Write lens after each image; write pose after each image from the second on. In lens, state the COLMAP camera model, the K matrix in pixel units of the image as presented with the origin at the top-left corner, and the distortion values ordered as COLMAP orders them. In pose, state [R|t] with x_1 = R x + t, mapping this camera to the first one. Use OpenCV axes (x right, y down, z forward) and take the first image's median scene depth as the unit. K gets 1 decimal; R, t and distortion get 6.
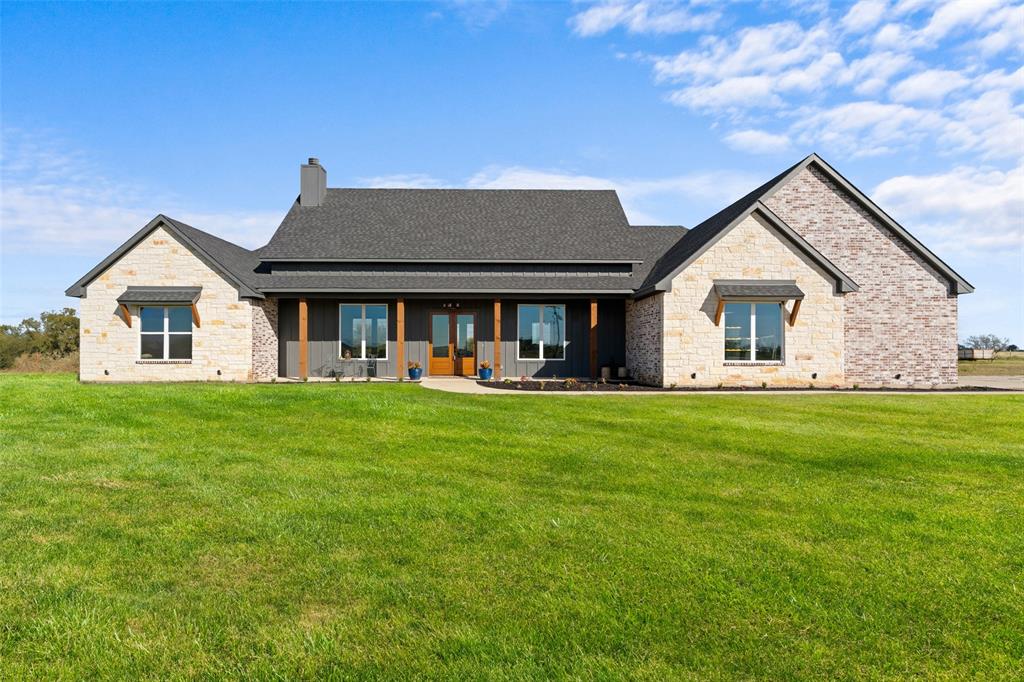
lens RADIAL K [[556.3, 0, 511.5], [0, 556.3, 343.7], [0, 0, 1]] dist [-0.014104, -0.000509]
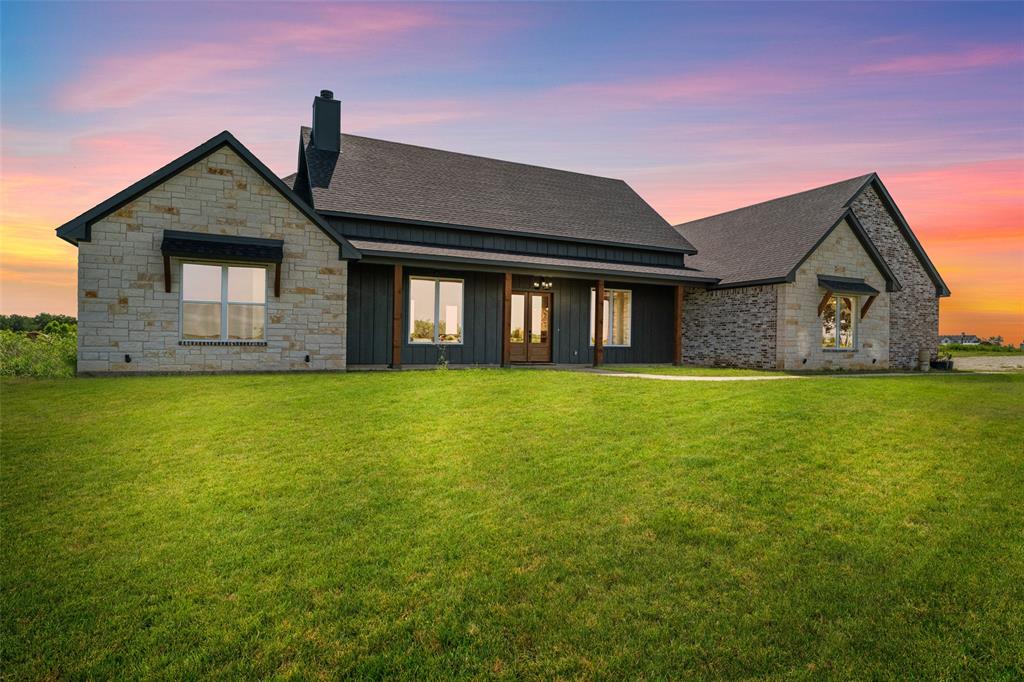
lens RADIAL K [[556.3, 0, 512.1], [0, 556.3, 338.5], [0, 0, 1]] dist [-0.014104, -0.000509]
pose [[0.912977, 0.014390, 0.407758, -0.626997], [-0.019200, 0.999786, 0.007705, 0.015470], [-0.407560, -0.014864, 0.913057, 0.230015]]
